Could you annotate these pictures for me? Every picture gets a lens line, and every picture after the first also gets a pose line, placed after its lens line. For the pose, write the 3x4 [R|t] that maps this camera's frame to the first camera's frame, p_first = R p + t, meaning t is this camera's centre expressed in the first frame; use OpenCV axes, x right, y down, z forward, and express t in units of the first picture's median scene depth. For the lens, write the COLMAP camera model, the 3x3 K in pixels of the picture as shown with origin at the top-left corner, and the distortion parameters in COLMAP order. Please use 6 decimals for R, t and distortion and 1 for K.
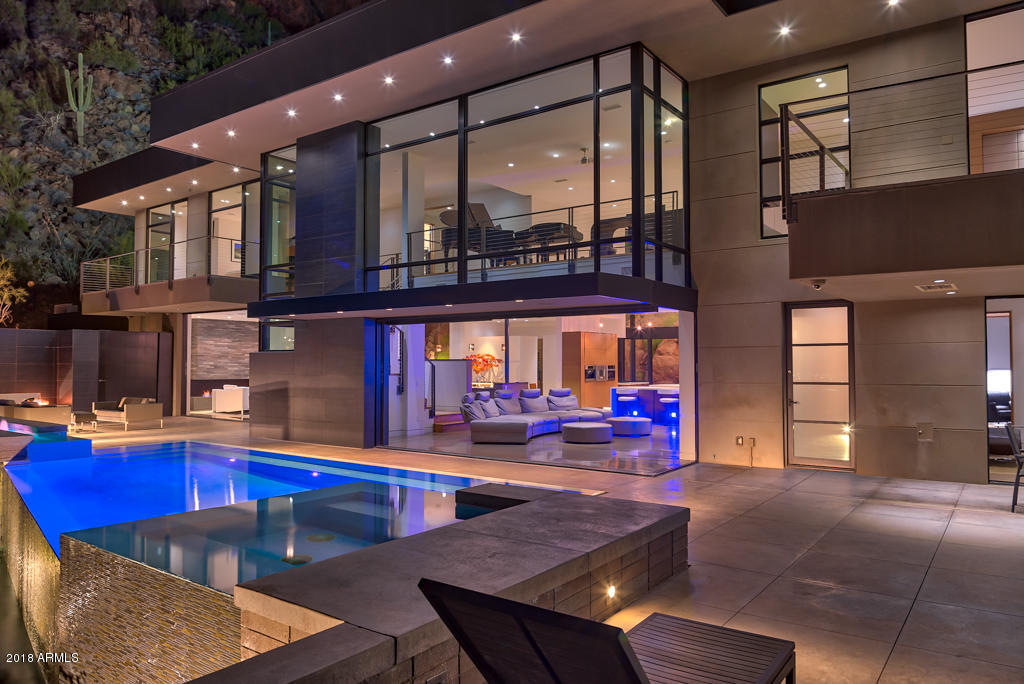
lens RADIAL K [[706.3, 0, 510.6], [0, 706.3, 344.9], [0, 0, 1]] dist [0.018394, -0.018057]
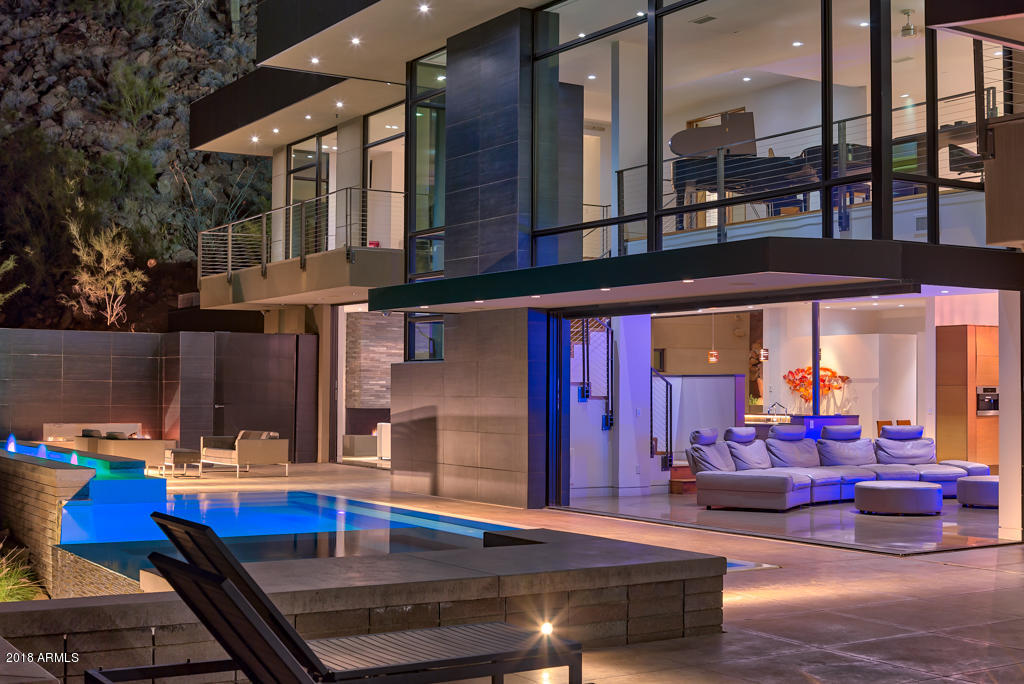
lens RADIAL K [[1391.8, 0, 511.9], [0, 1391.8, 342.4], [0, 0, 1]] dist [-0.011835, 0.000000]
pose [[0.932684, -0.009053, -0.360581, 0.192911], [0.006058, 0.999937, -0.009436, 0.003863], [0.360644, 0.006616, 0.932680, -0.163192]]
